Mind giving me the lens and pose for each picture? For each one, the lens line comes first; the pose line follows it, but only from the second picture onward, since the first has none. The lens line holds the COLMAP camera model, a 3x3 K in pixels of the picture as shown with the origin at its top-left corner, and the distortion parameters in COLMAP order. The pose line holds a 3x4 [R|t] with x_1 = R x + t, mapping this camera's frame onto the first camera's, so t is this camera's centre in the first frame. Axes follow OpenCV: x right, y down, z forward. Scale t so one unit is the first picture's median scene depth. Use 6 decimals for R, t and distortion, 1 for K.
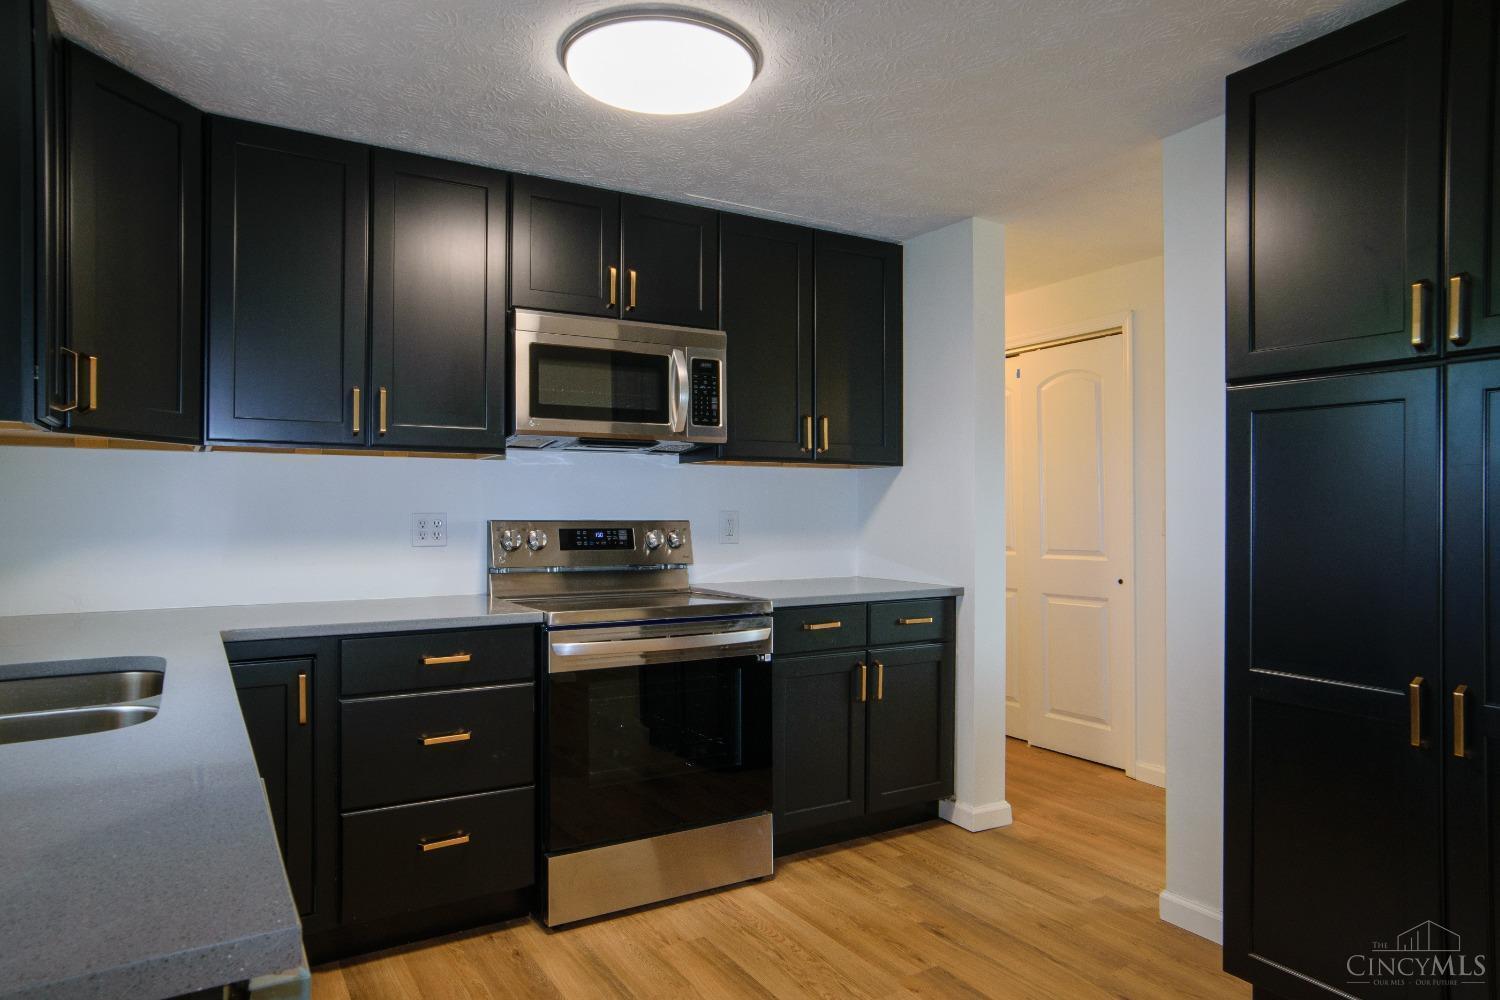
lens RADIAL K [[936.7, 0, 768.2], [0, 936.7, 499.5], [0, 0, 1]] dist [-0.055926, 0.074521]
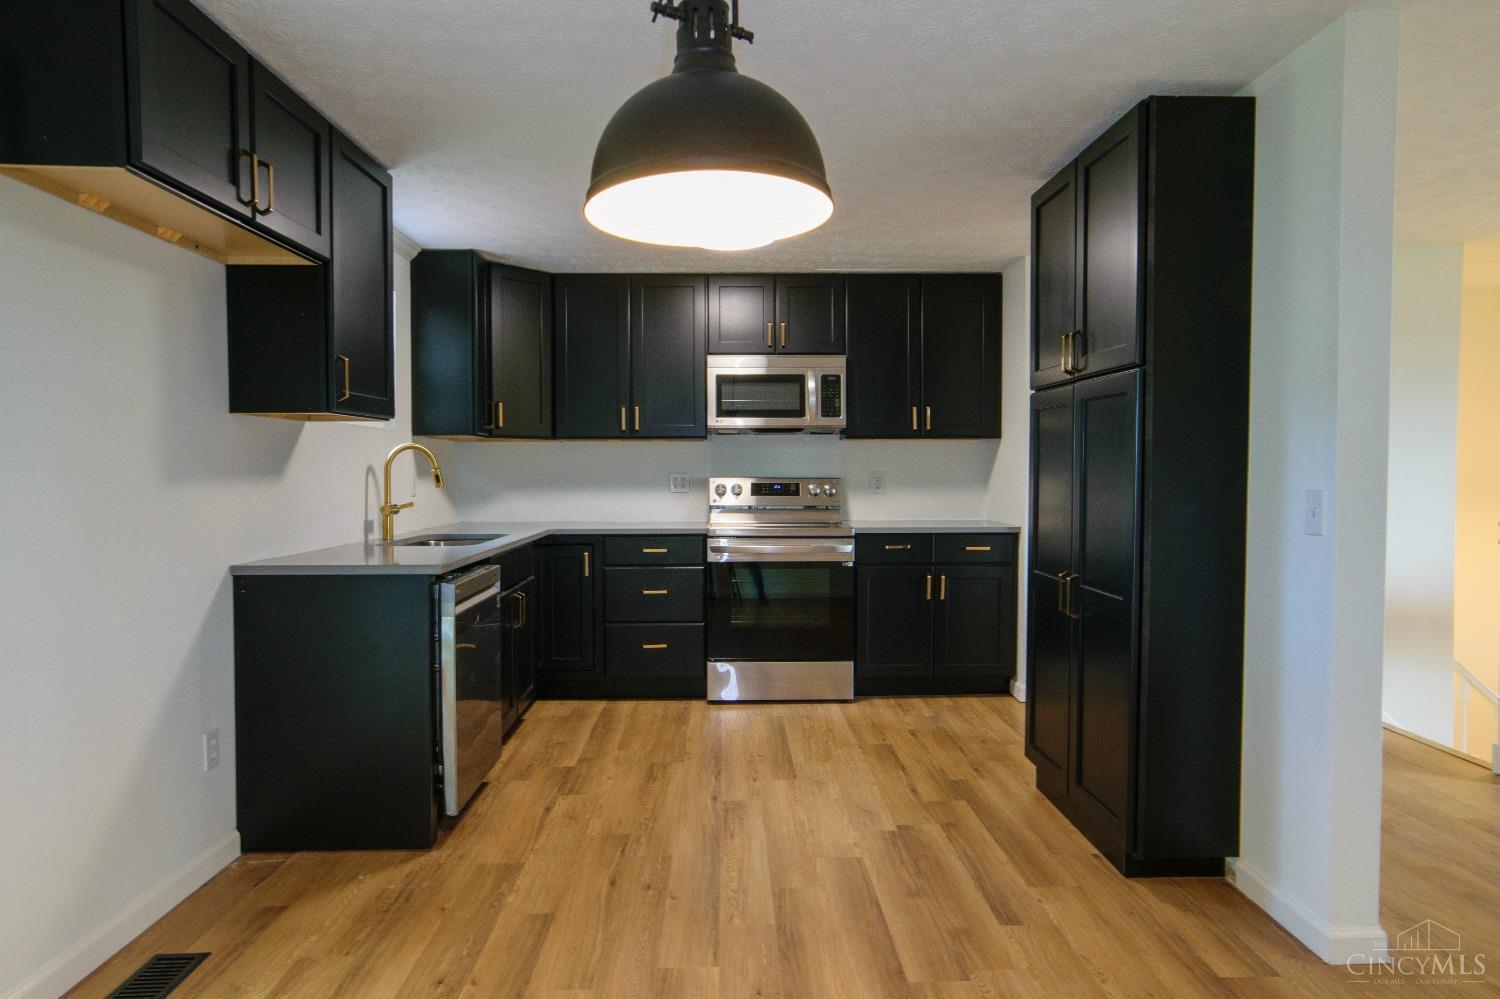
lens RADIAL K [[912.0, 0, 750.0], [0, 912.0, 499.5], [0, 0, 1]] dist [-0.001636, 0.002090]
pose [[0.869006, 0.013588, -0.494614, 0.612527], [0.008149, 0.999094, 0.041764, -0.006715], [0.494734, -0.040324, 0.868109, -0.426374]]
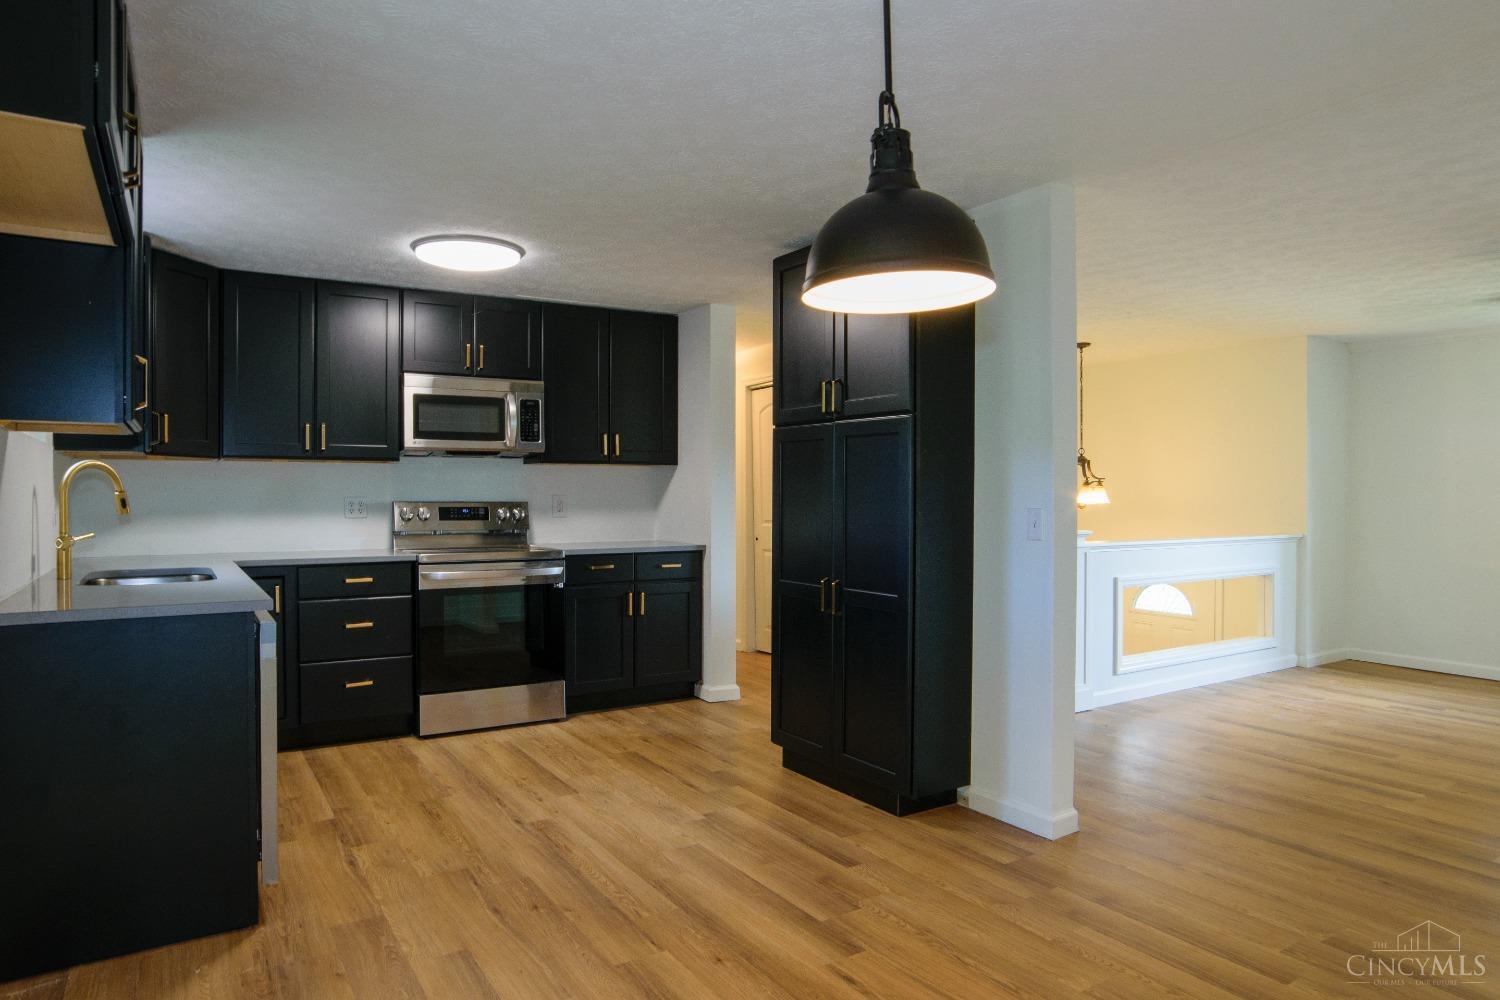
lens RADIAL K [[923.1, 0, 750.0], [0, 923.1, 500.0], [0, 0, 1]] dist [-0.077308, 0.071892]
pose [[0.999944, -0.001600, 0.010506, 0.308787], [0.001410, 0.999836, 0.018069, -0.008207], [-0.010533, -0.018053, 0.999782, -0.598583]]
